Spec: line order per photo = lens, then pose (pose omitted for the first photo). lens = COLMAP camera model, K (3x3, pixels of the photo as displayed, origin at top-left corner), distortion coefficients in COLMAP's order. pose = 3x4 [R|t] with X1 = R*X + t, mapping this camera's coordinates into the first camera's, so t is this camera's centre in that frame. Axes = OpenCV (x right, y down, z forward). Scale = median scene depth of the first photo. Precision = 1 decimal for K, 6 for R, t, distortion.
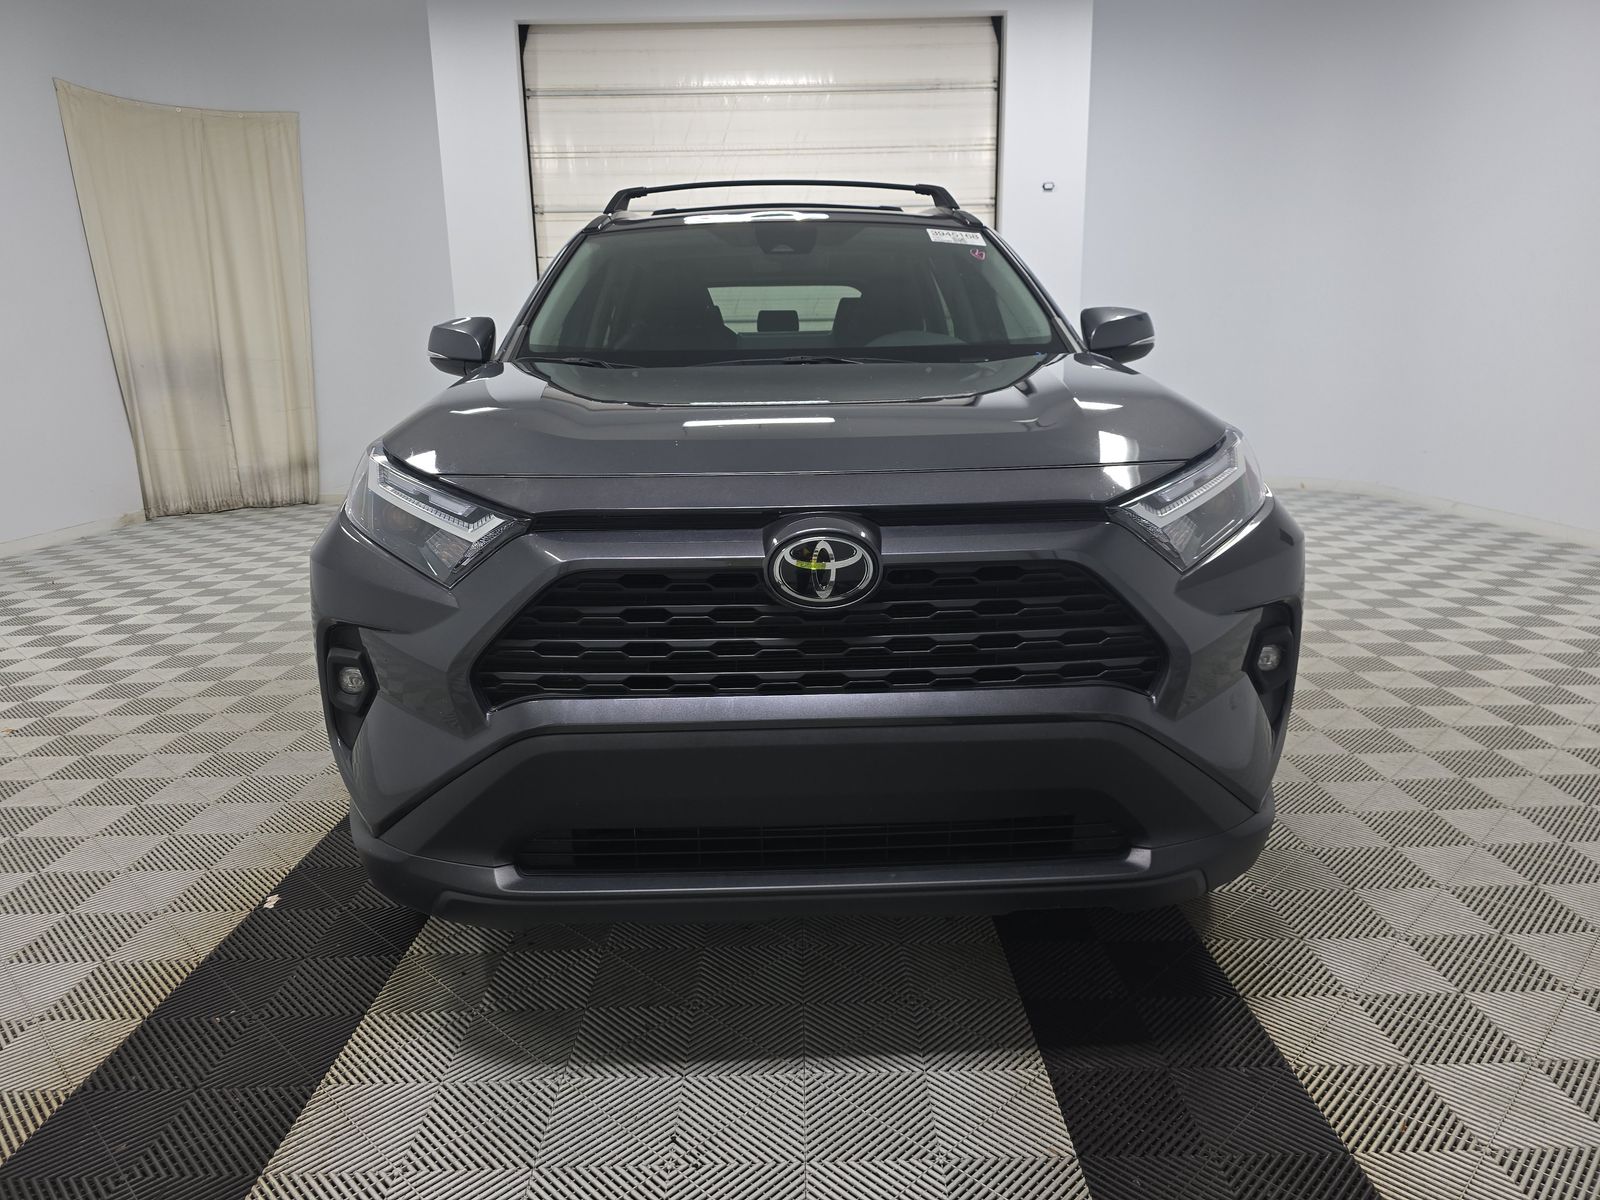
lens RADIAL K [[1103.1, 0, 800.0], [0, 1103.1, 600.0], [0, 0, 1]] dist [0.101629, -0.000197]
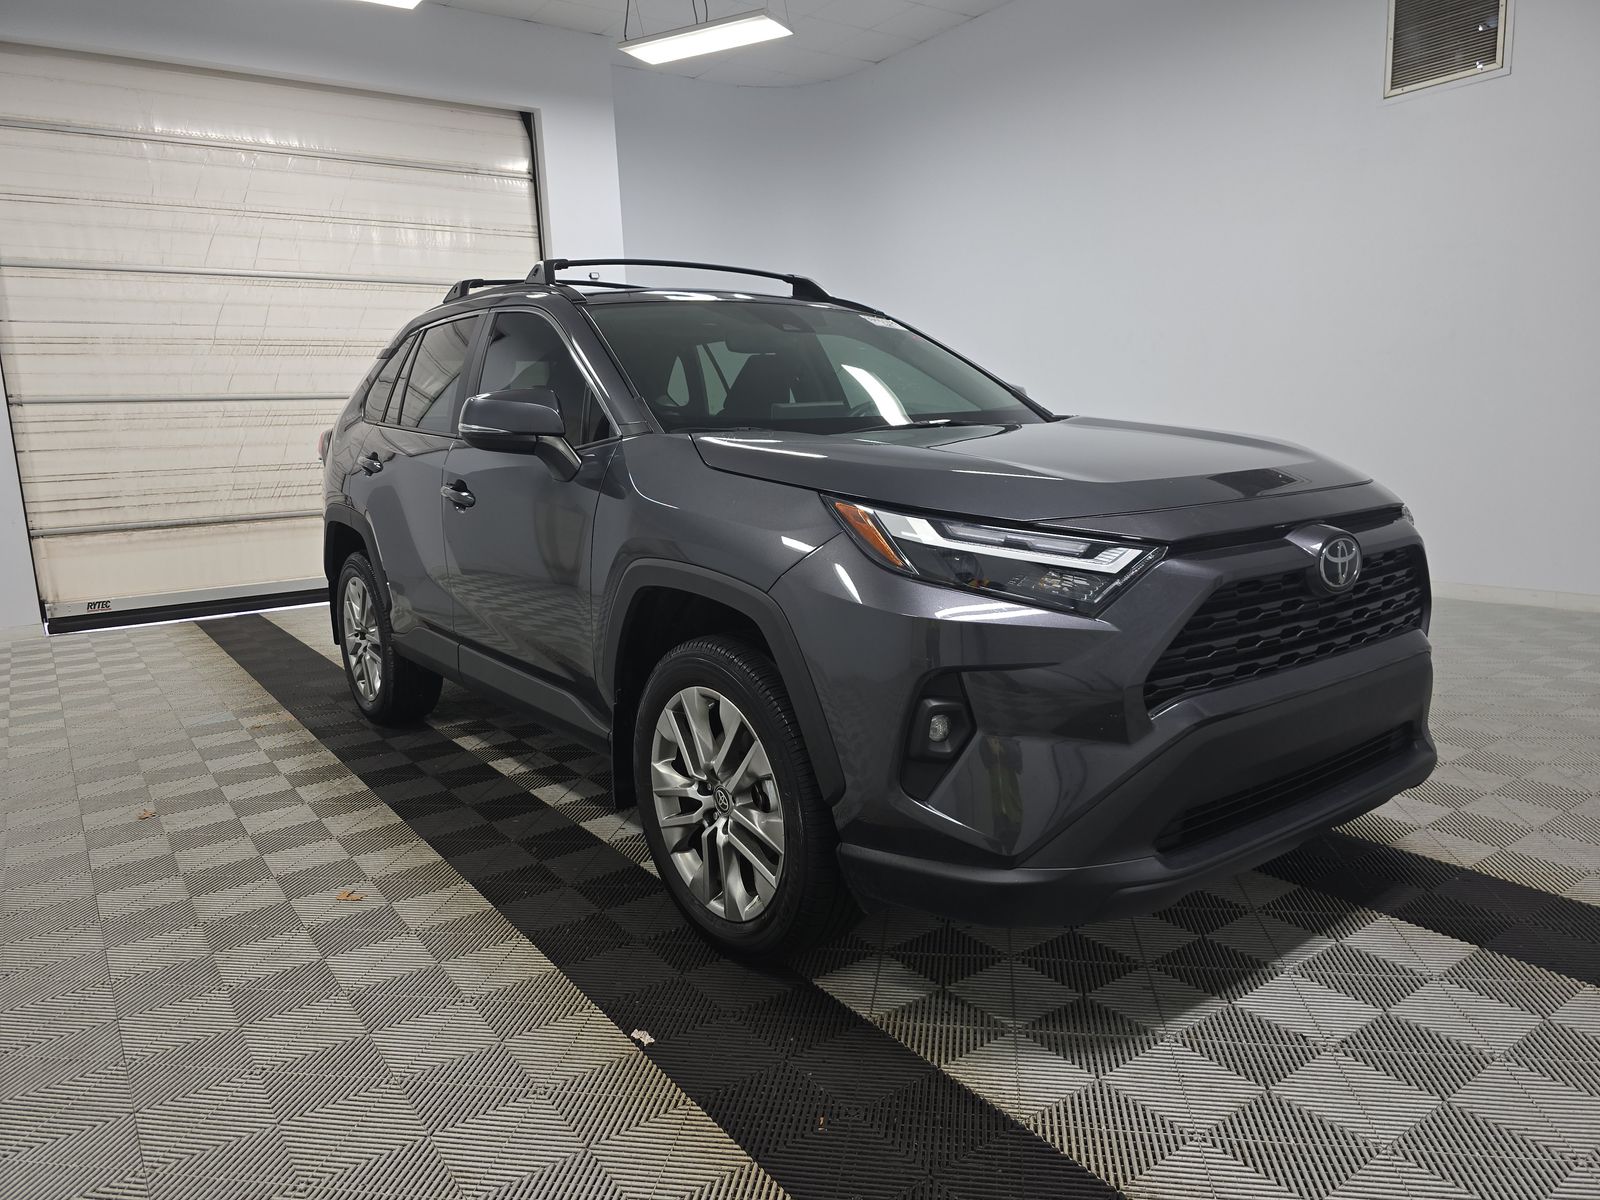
lens RADIAL K [[1097.0, 0, 804.5], [0, 1097.0, 608.8], [0, 0, 1]] dist [0.059458, 0.001418]
pose [[0.839388, -0.112199, 0.531826, -0.224644], [0.141702, 0.989798, -0.014832, -0.007786], [-0.524736, 0.087811, 0.846724, 0.033648]]
